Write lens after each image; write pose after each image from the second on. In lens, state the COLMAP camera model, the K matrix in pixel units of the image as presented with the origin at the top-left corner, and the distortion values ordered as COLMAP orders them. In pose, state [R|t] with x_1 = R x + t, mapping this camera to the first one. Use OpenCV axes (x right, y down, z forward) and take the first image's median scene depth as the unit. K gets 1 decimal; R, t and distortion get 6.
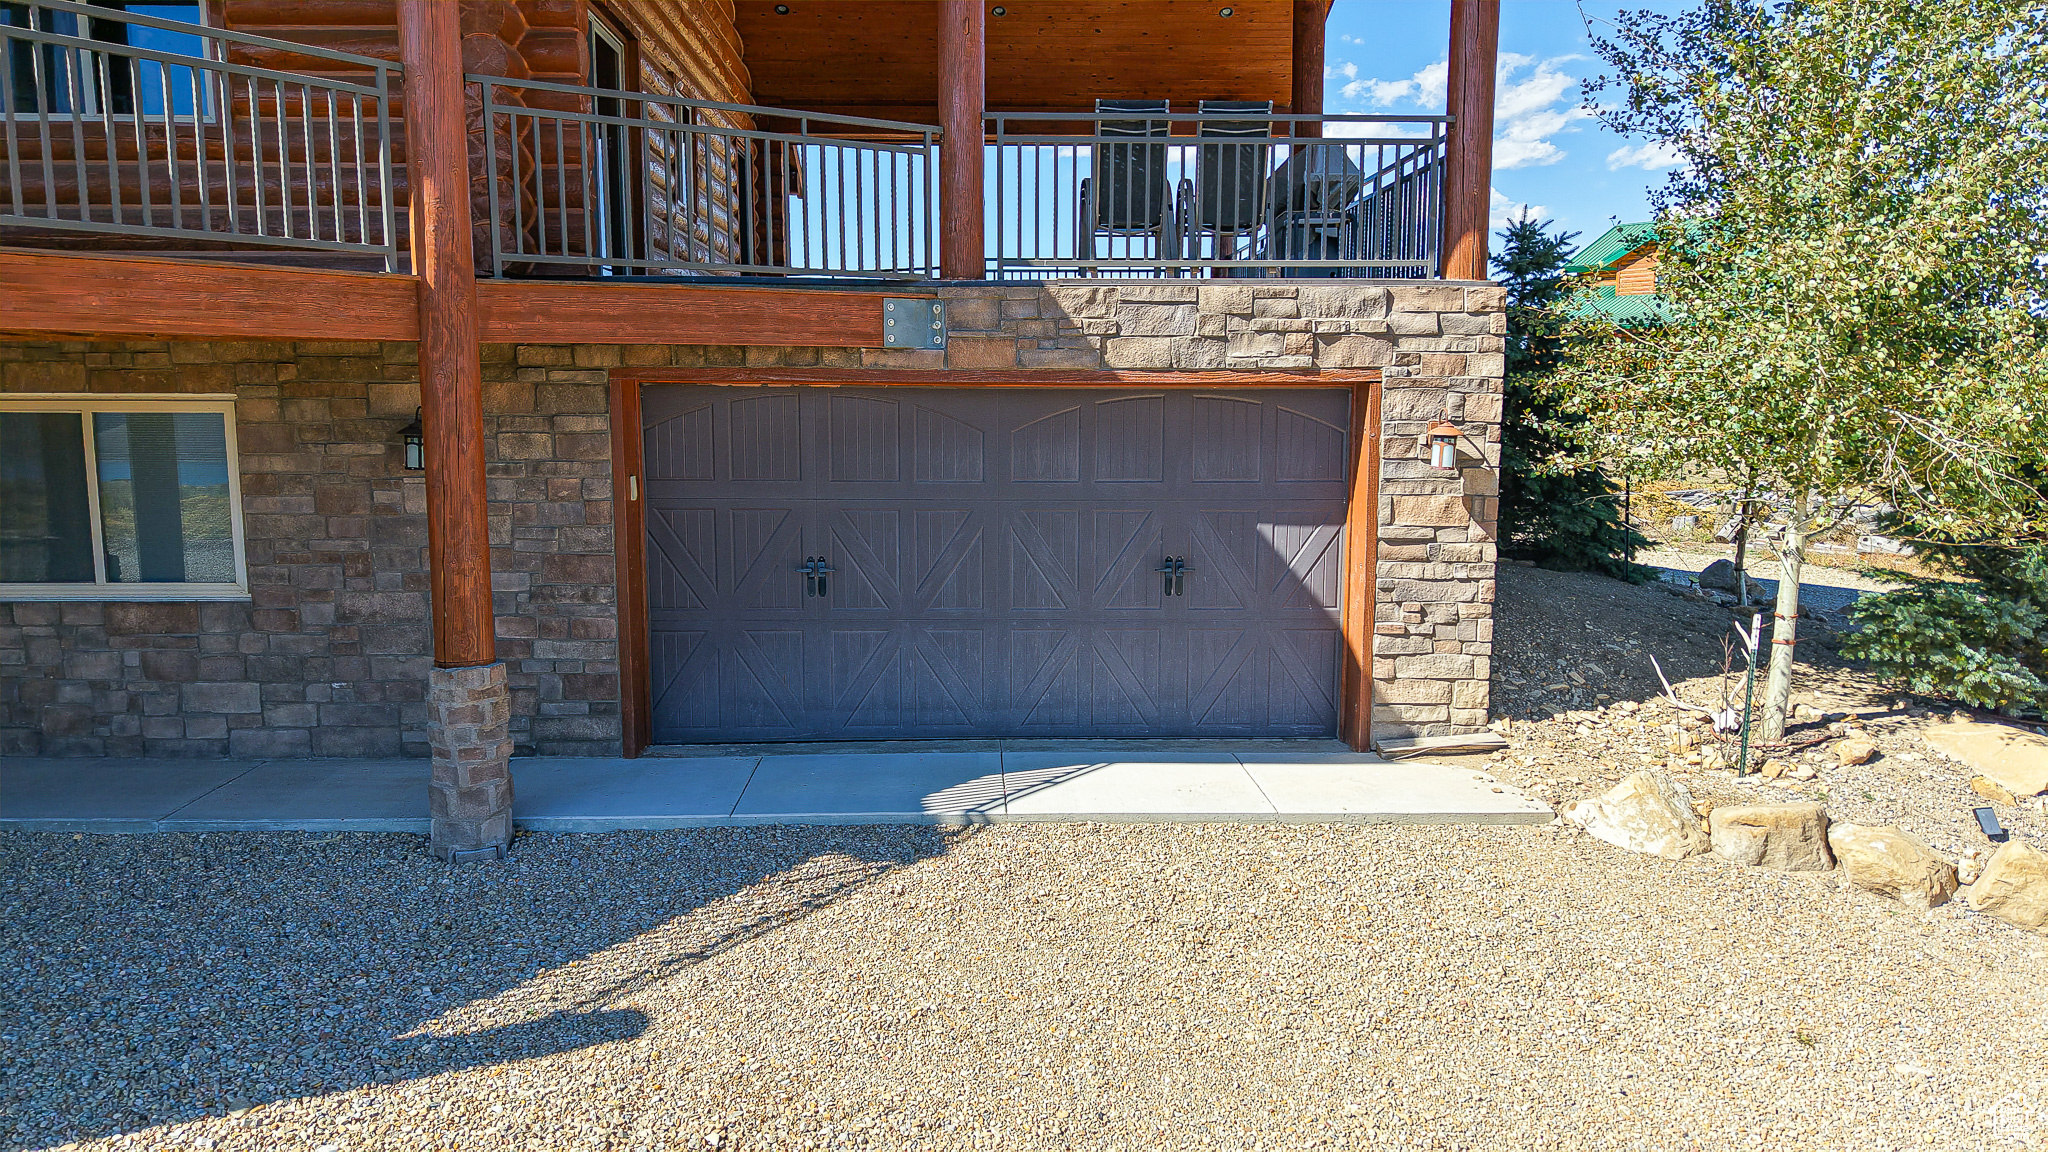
lens RADIAL K [[1358.9, 0, 1012.0], [0, 1358.9, 591.7], [0, 0, 1]] dist [0.018691, -0.024041]
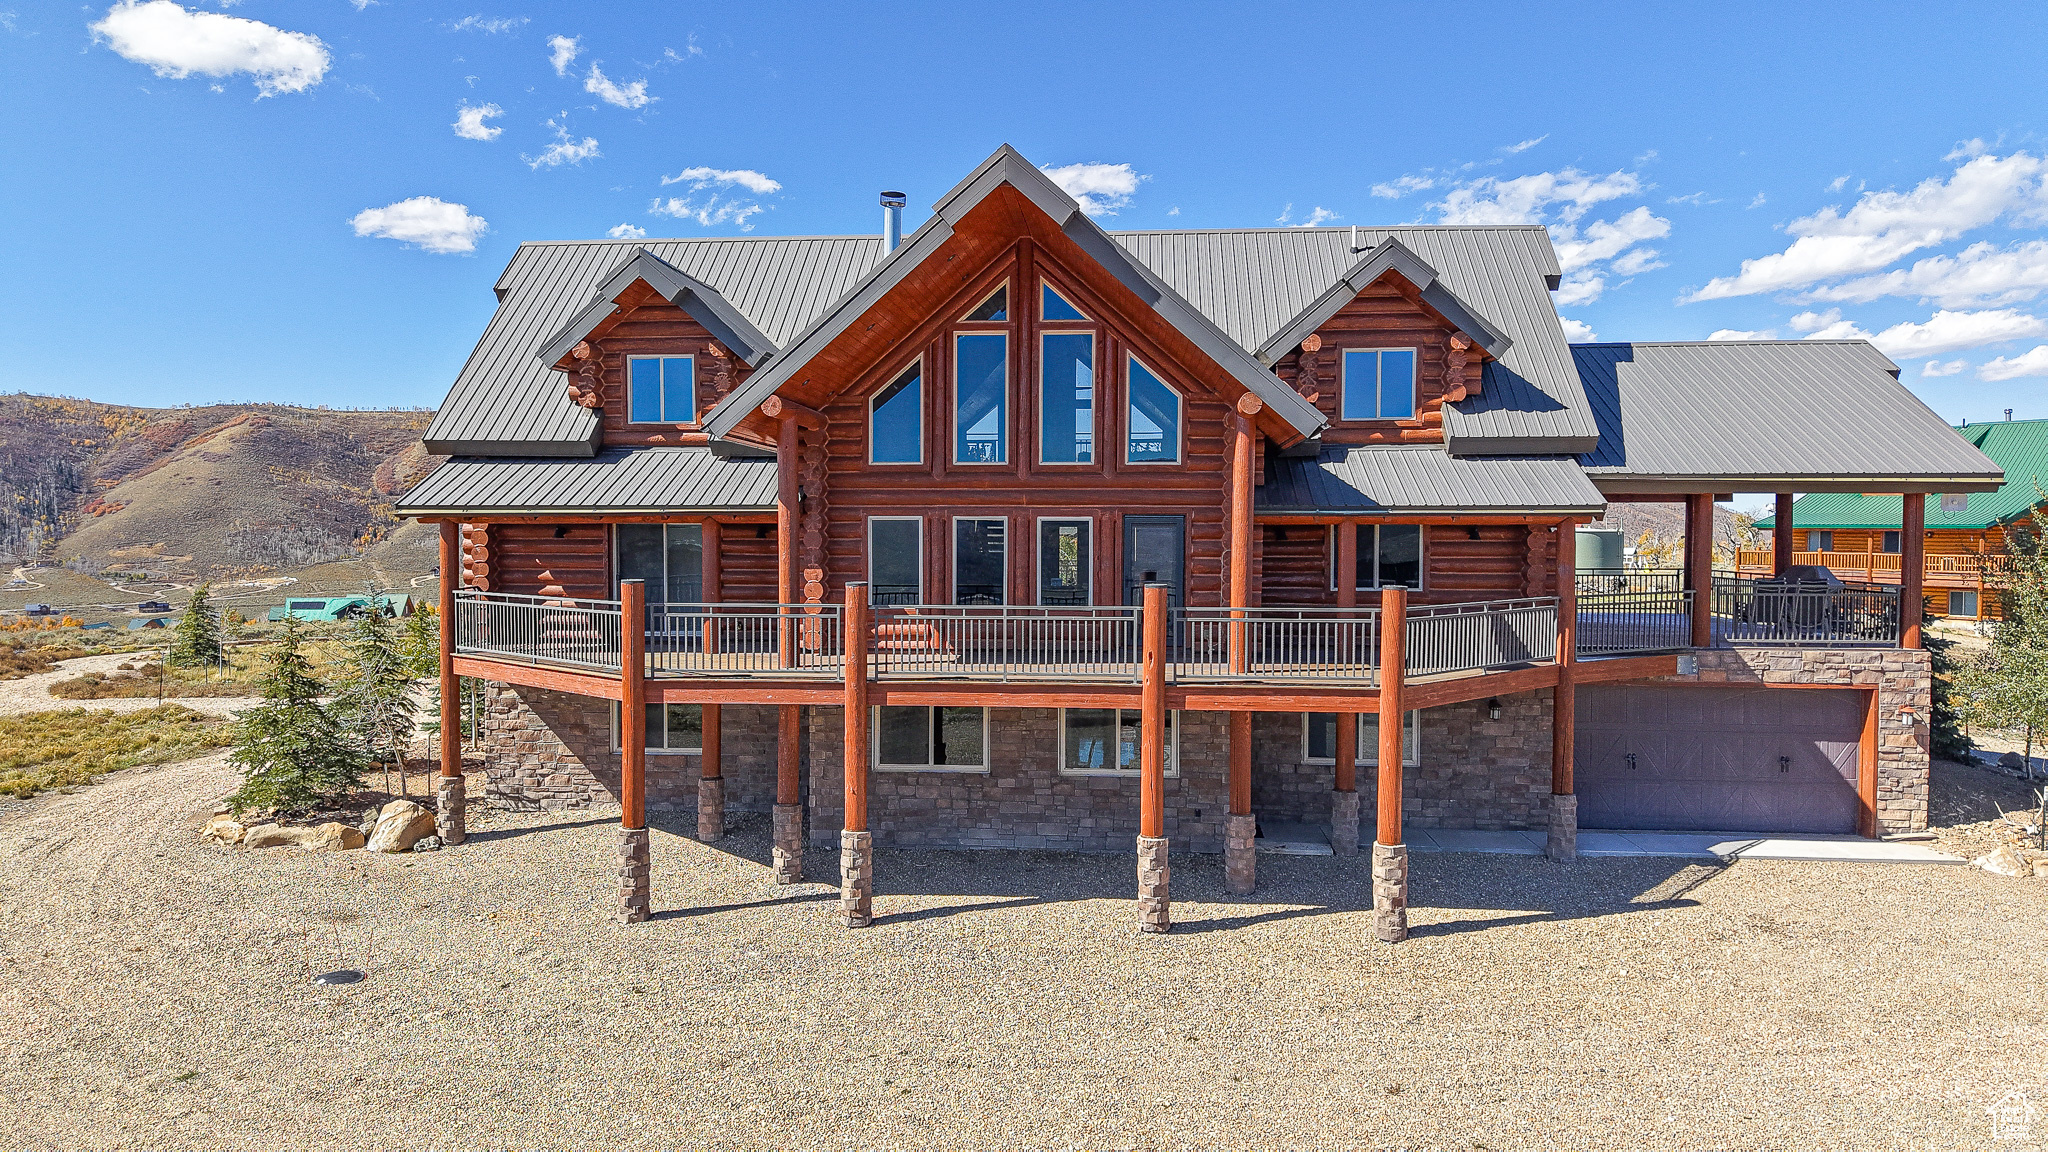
lens RADIAL K [[1358.9, 0, 1004.6], [0, 1358.9, 603.3], [0, 0, 1]] dist [0.018691, -0.024041]
pose [[0.992858, 0.008633, -0.118986, -1.025461], [-0.018745, 0.996278, -0.084138, -0.070137], [0.117816, 0.085767, 0.989325, -1.679680]]
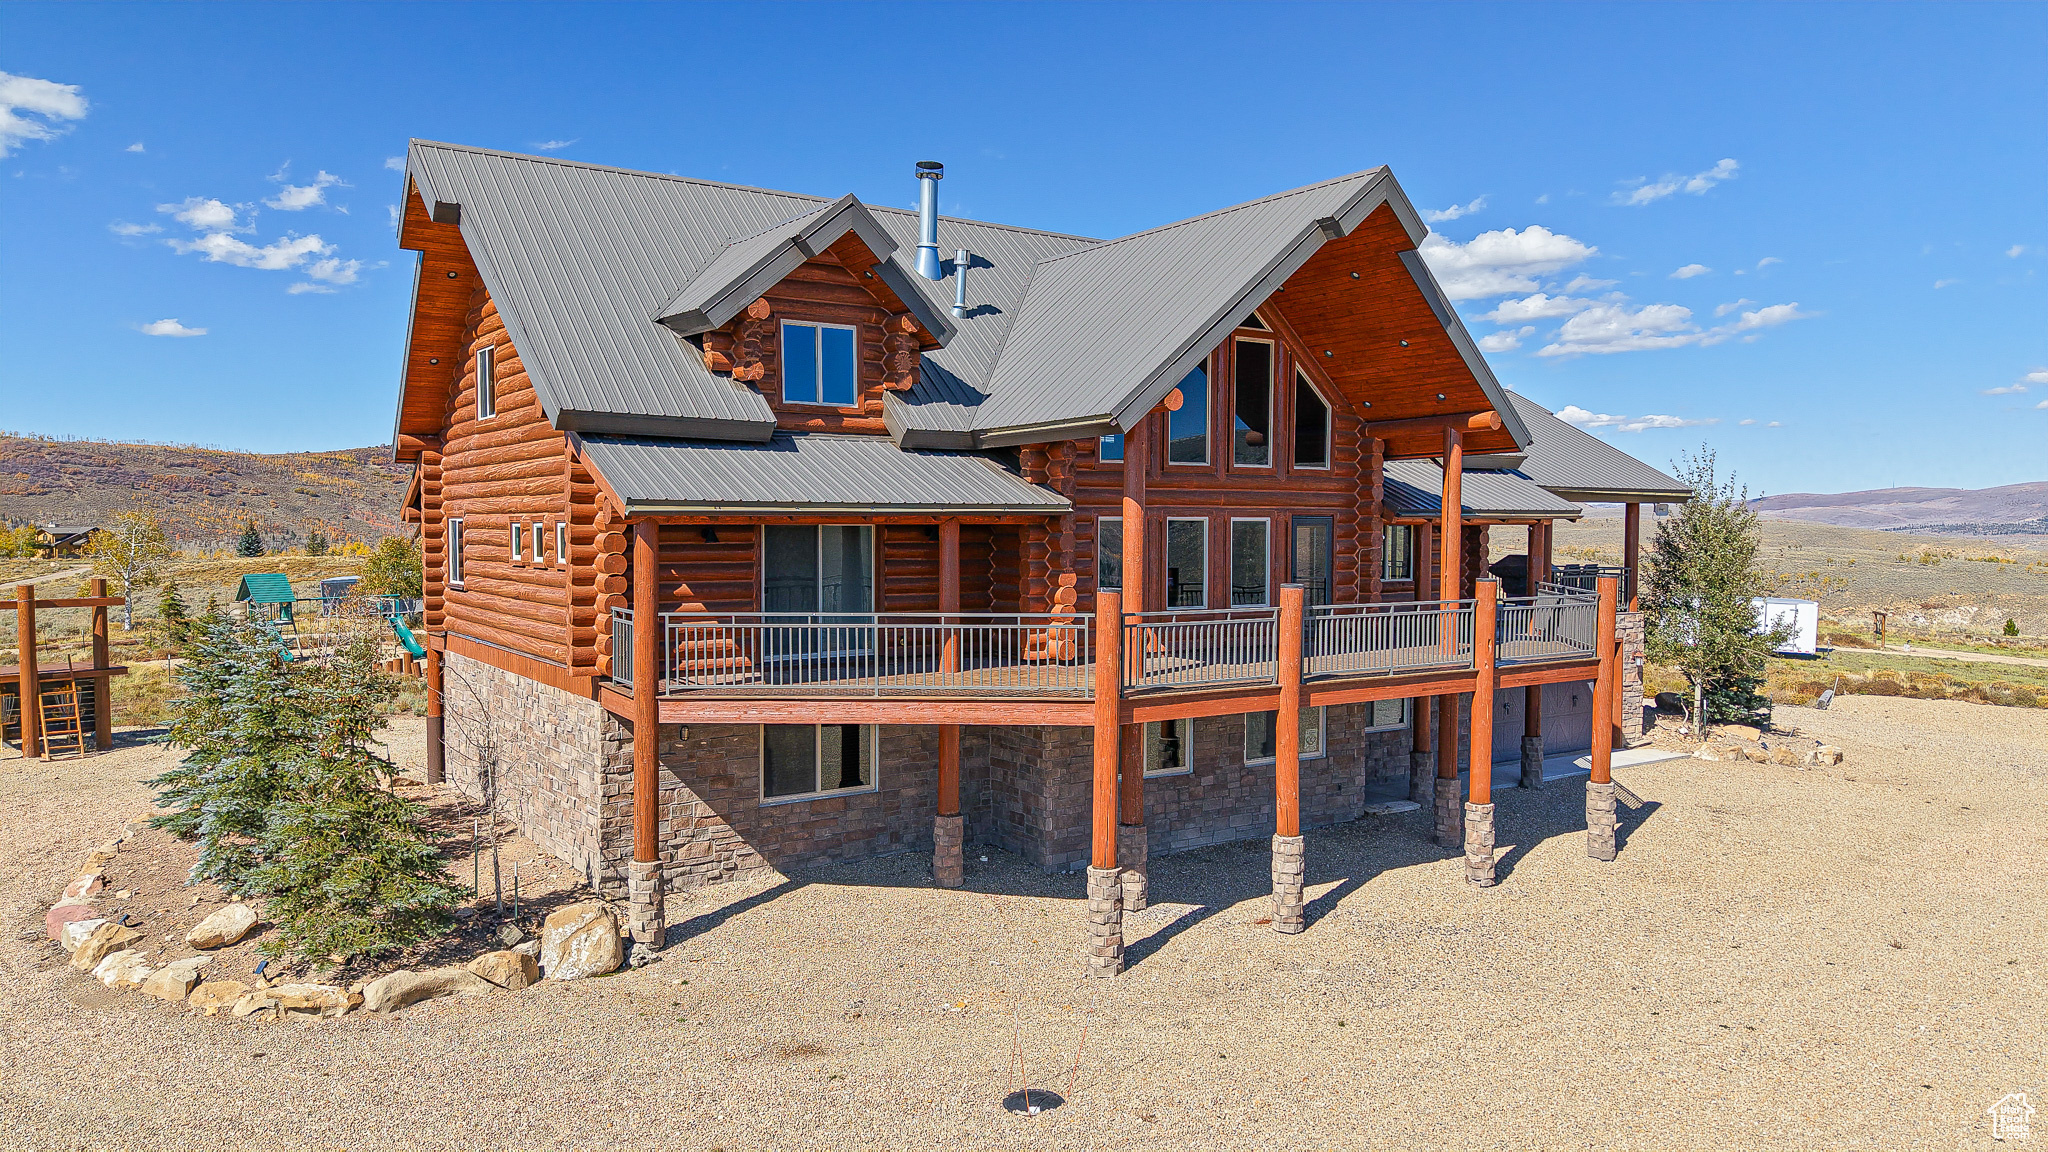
lens RADIAL K [[1358.9, 0, 969.0], [0, 1358.9, 618.1], [0, 0, 1]] dist [0.018691, -0.024041]
pose [[0.853494, -0.034871, 0.519934, -2.988998], [0.071674, 0.996131, -0.050848, -0.155060], [-0.516149, 0.080664, 0.852692, -1.144949]]
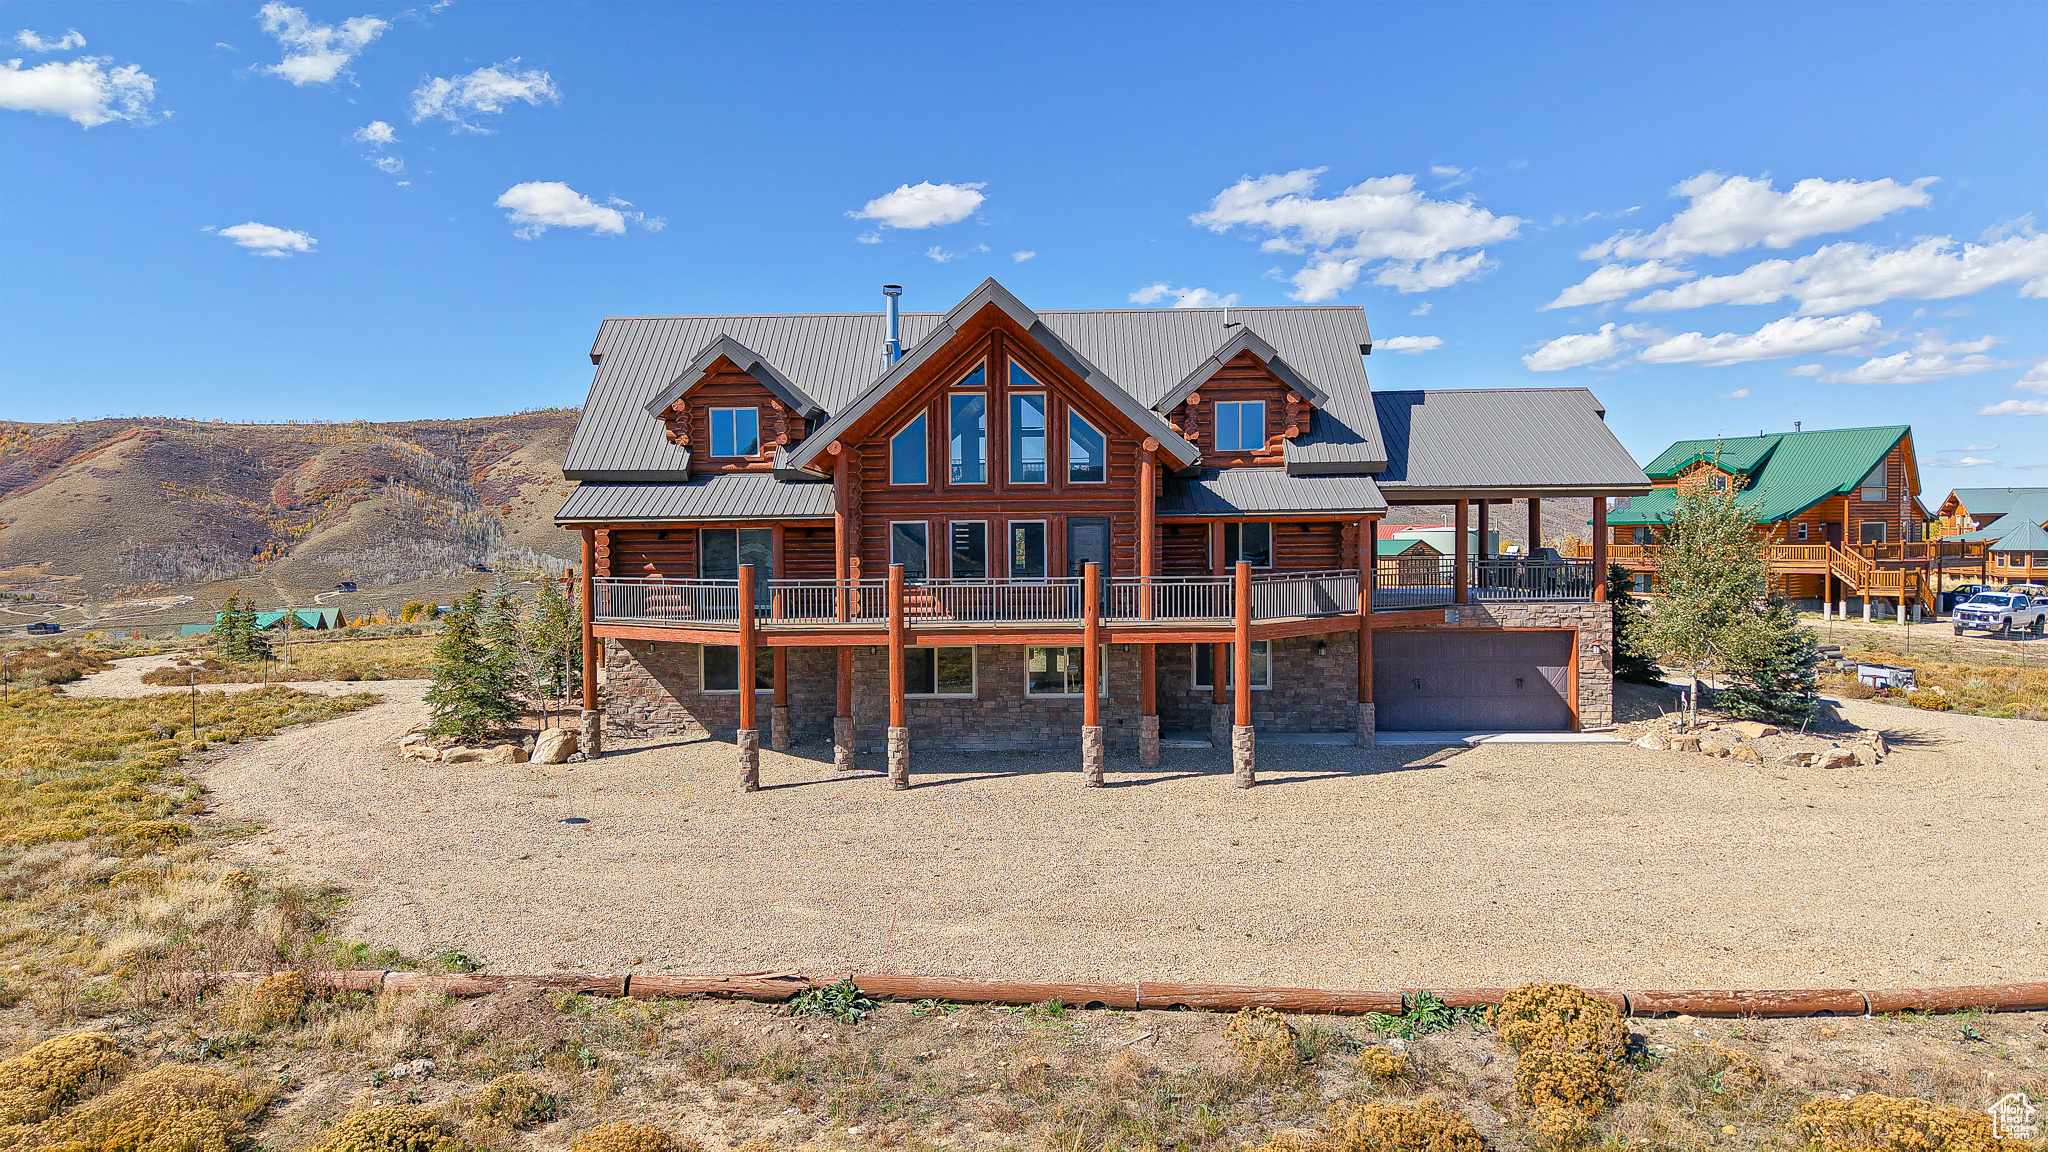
lens RADIAL K [[1358.9, 0, 992.9], [0, 1358.9, 605.8], [0, 0, 1]] dist [0.018691, -0.024041]
pose [[0.997750, -0.006782, -0.066702, -1.062430], [0.000861, 0.996084, -0.088408, 0.104678], [0.067040, 0.088152, 0.993849, -2.775796]]
